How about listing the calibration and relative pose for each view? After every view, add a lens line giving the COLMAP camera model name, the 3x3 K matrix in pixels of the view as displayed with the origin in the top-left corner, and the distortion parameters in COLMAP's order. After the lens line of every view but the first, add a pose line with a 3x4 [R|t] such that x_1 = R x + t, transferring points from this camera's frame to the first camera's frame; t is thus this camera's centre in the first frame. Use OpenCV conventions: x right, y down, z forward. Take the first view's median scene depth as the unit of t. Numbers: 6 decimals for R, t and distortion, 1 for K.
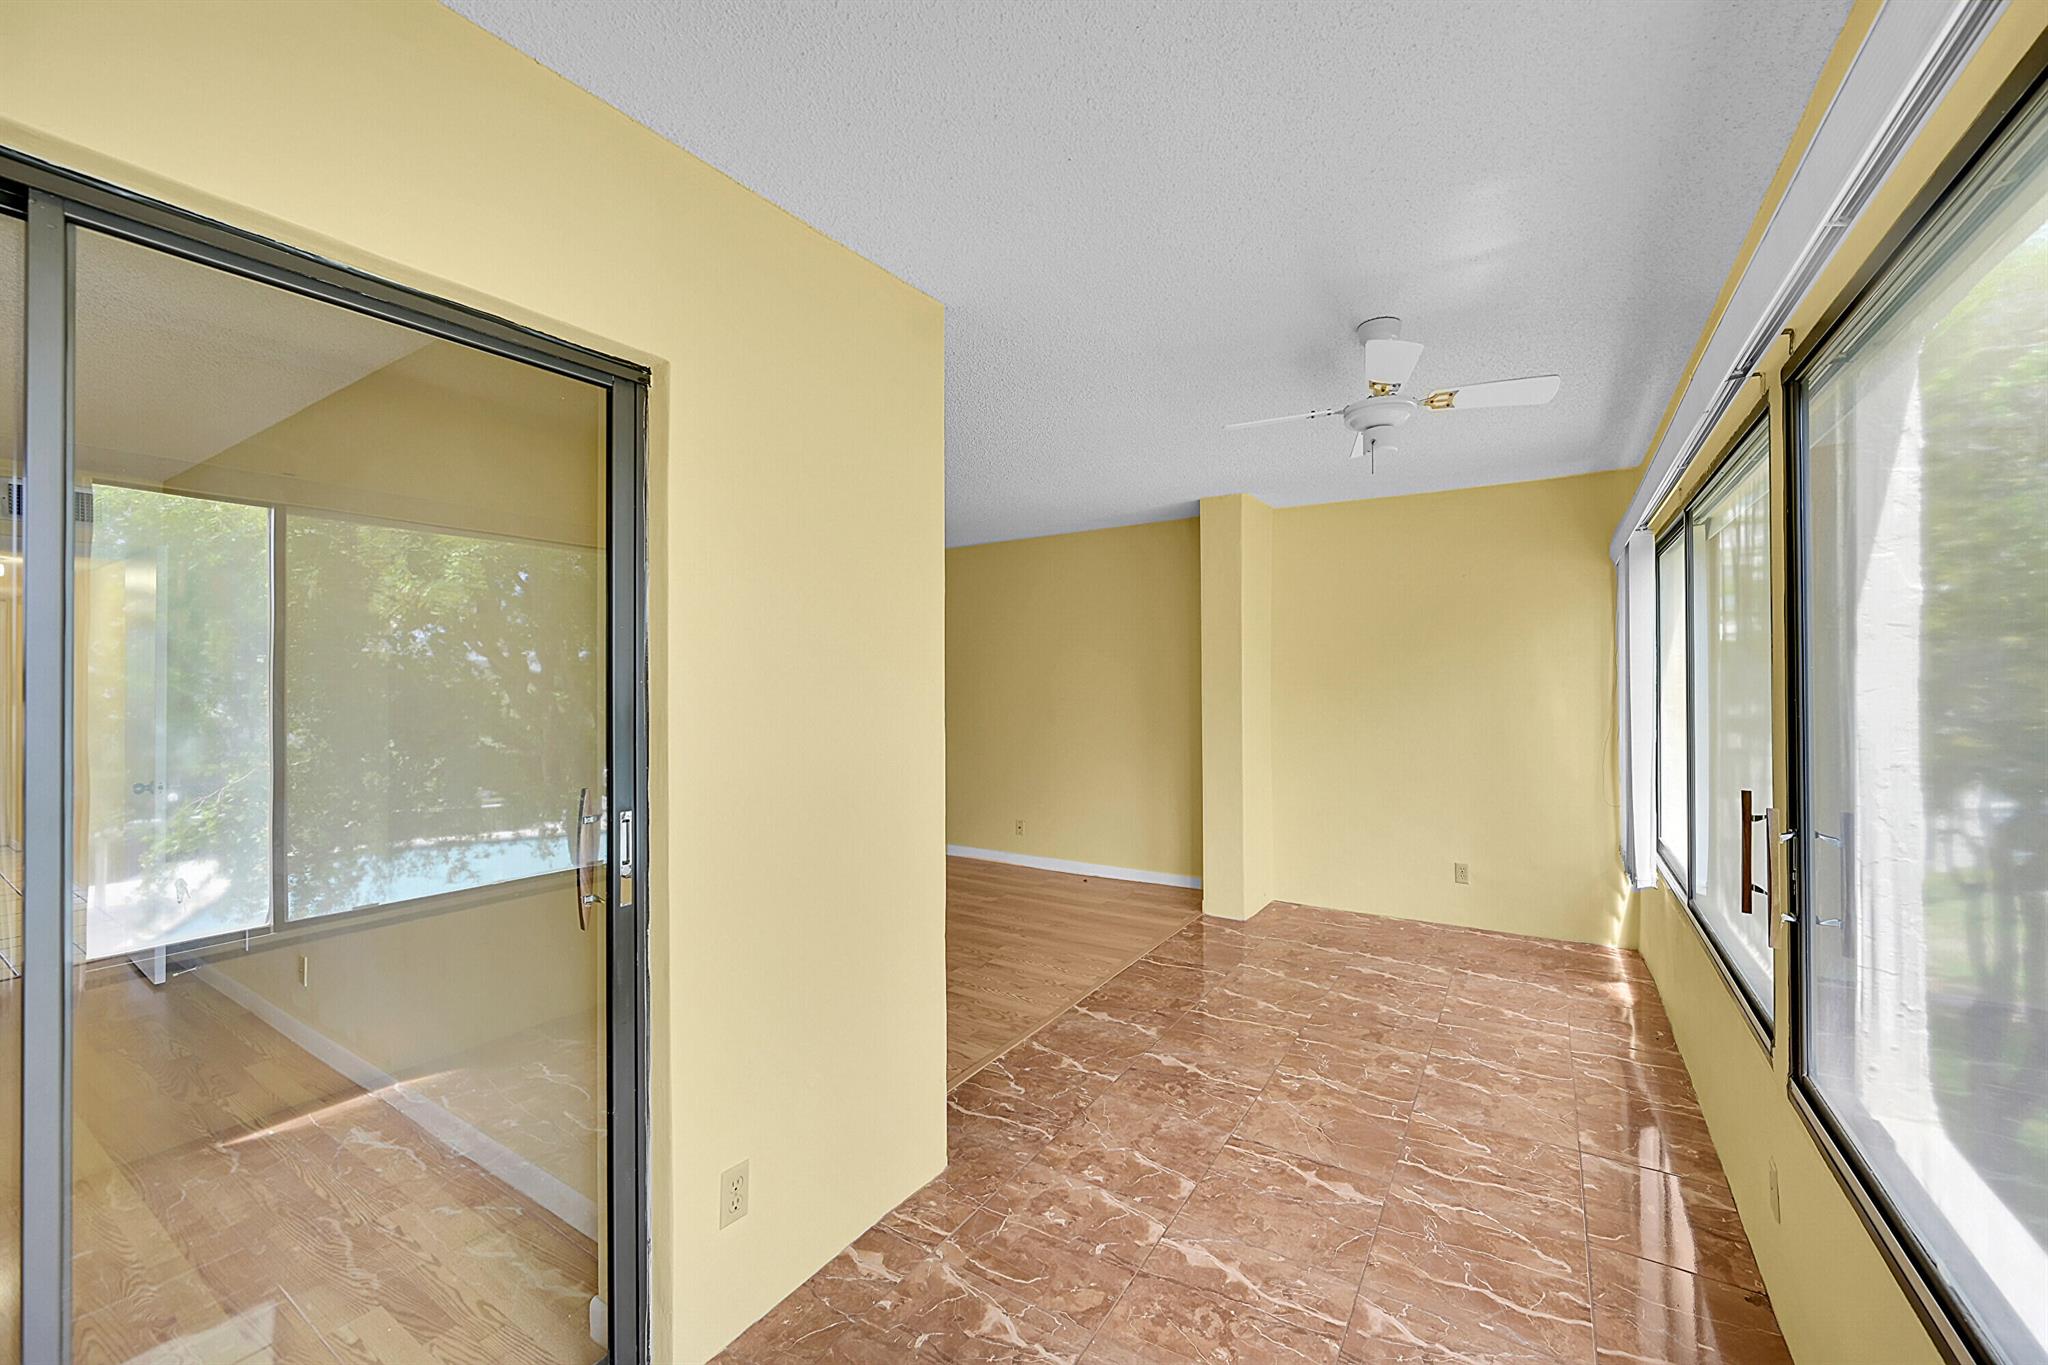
lens RADIAL K [[804.5, 0, 1028.5], [0, 804.5, 673.3], [0, 0, 1]] dist [0.000394, -0.000156]
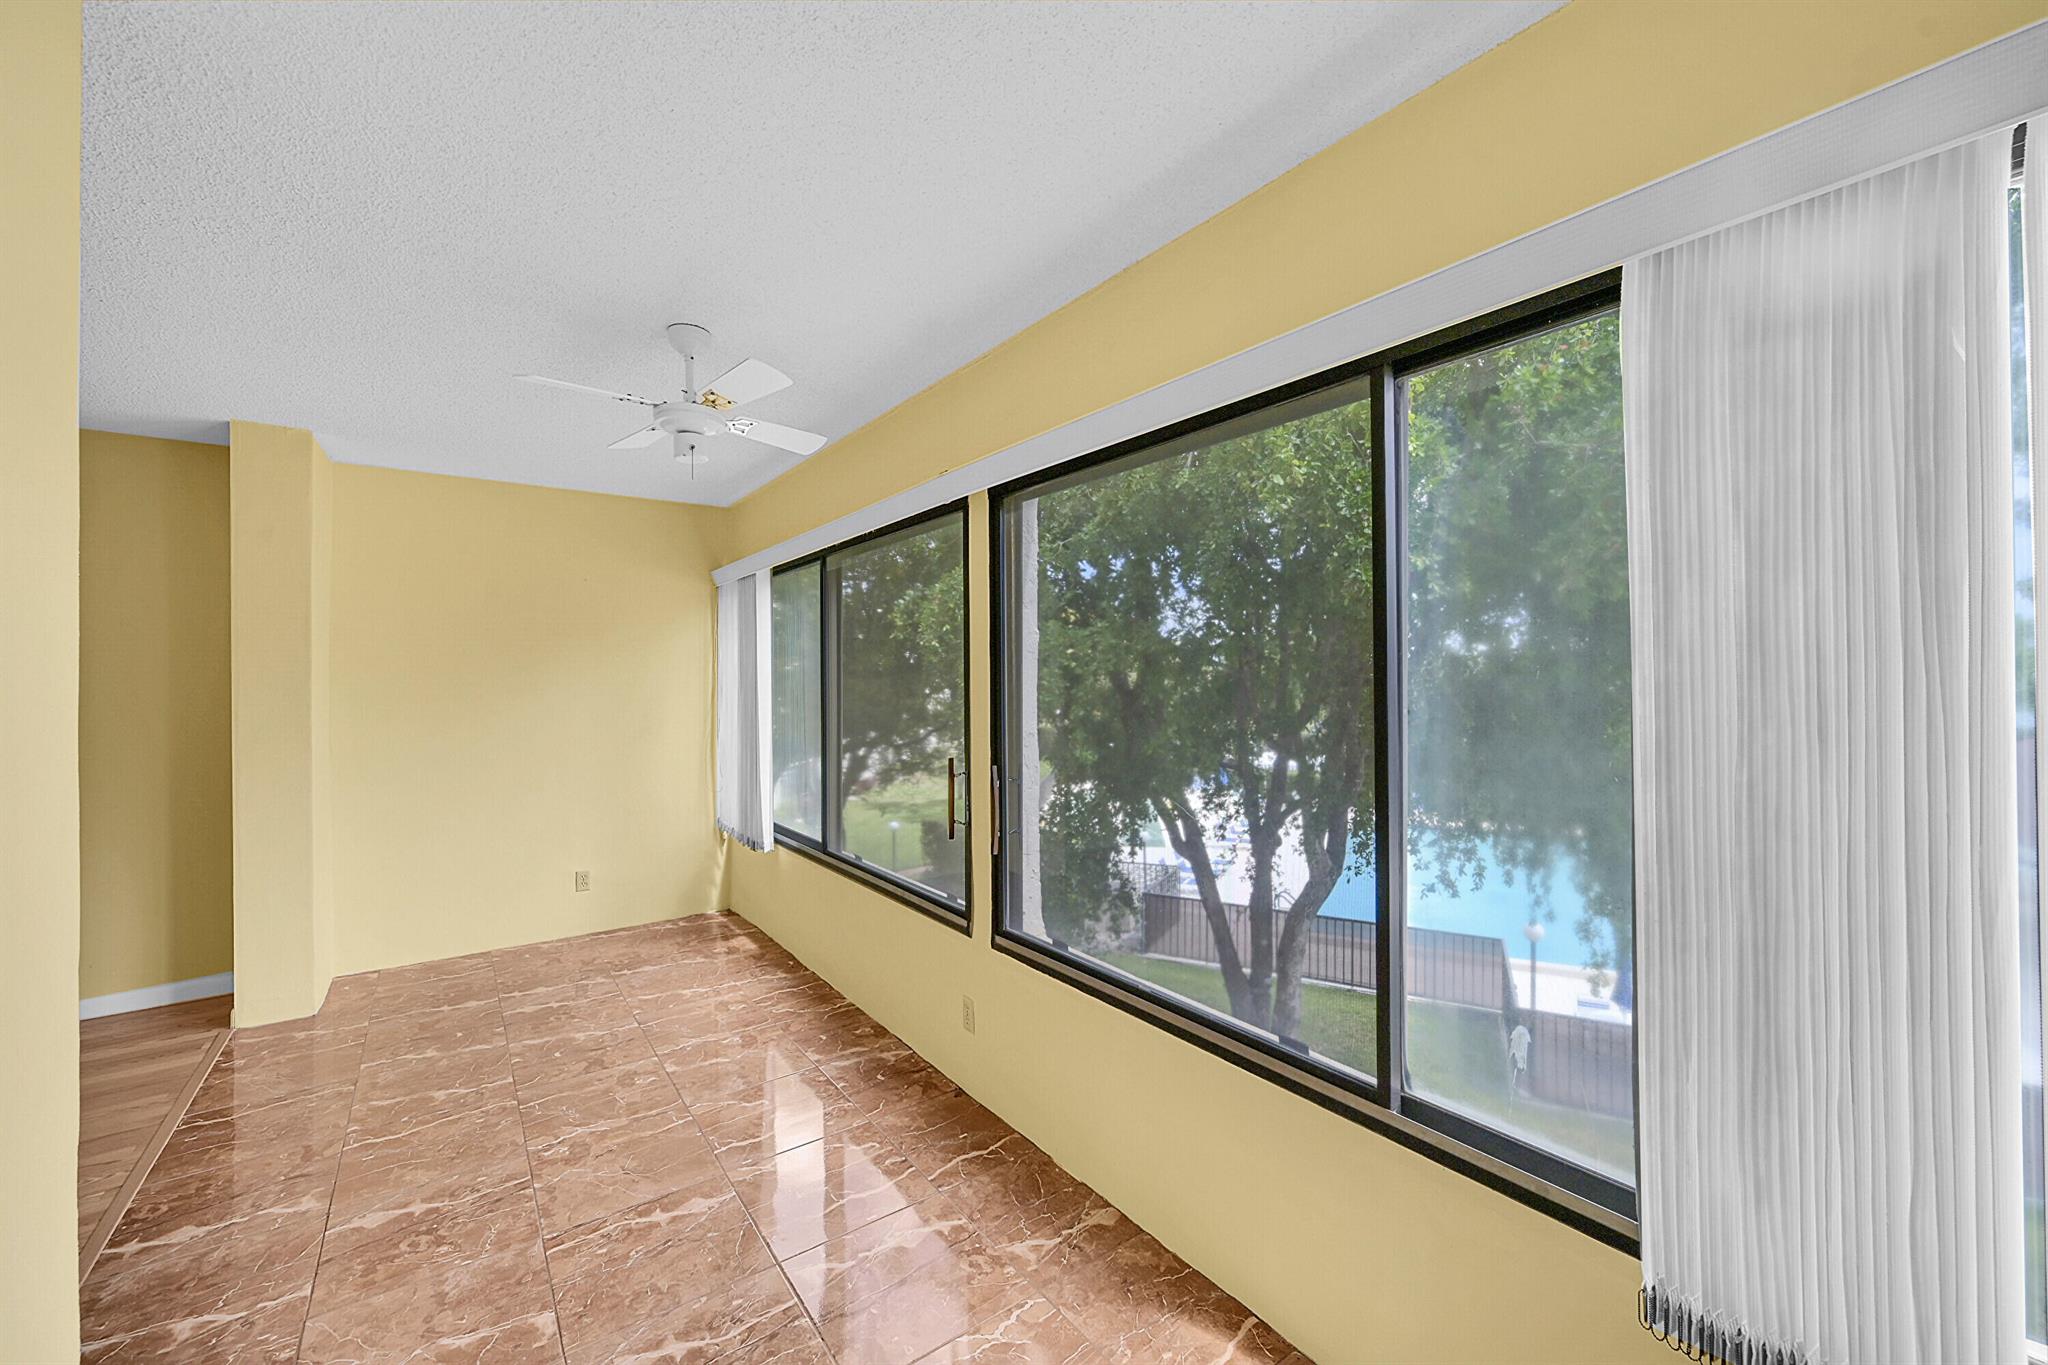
lens RADIAL K [[804.5, 0, 1033.6], [0, 804.5, 682.2], [0, 0, 1]] dist [0.000394, -0.000156]
pose [[0.363797, -0.000907, 0.931478, -0.193293], [-0.004181, 0.999988, 0.002607, -0.000048], [-0.931469, -0.004843, 0.363789, 0.136894]]
